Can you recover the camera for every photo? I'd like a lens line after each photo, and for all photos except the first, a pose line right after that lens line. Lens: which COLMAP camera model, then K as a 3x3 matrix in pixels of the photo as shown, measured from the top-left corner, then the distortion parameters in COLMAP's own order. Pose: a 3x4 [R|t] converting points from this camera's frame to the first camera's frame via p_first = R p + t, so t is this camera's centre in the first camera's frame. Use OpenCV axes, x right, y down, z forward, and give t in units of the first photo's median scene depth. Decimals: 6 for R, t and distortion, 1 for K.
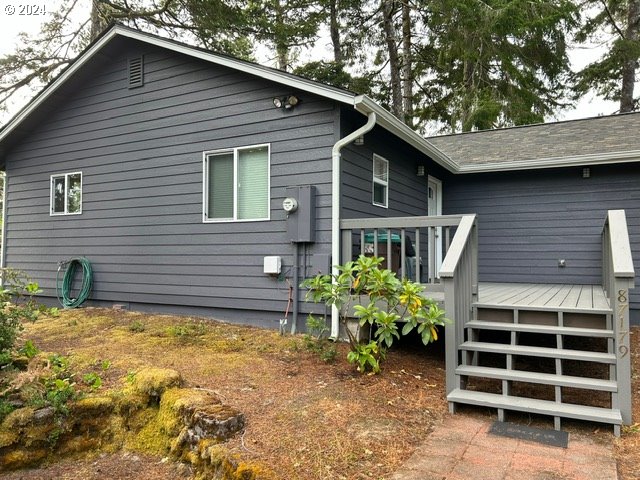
lens RADIAL K [[480.2, 0, 315.3], [0, 480.2, 245.2], [0, 0, 1]] dist [0.062492, -0.071077]
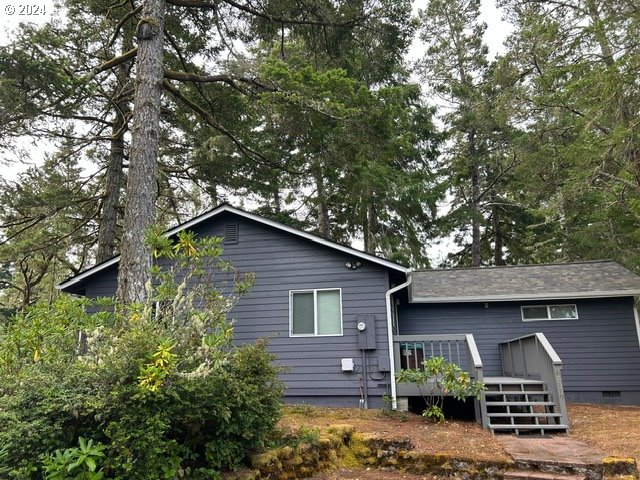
lens RADIAL K [[480.2, 0, 315.3], [0, 480.2, 245.2], [0, 0, 1]] dist [0.062492, -0.071077]
pose [[0.951362, 0.055594, 0.303016, -0.684424], [0.013253, 0.975287, -0.220546, 0.006110], [-0.307789, 0.213835, 0.927114, -0.520918]]
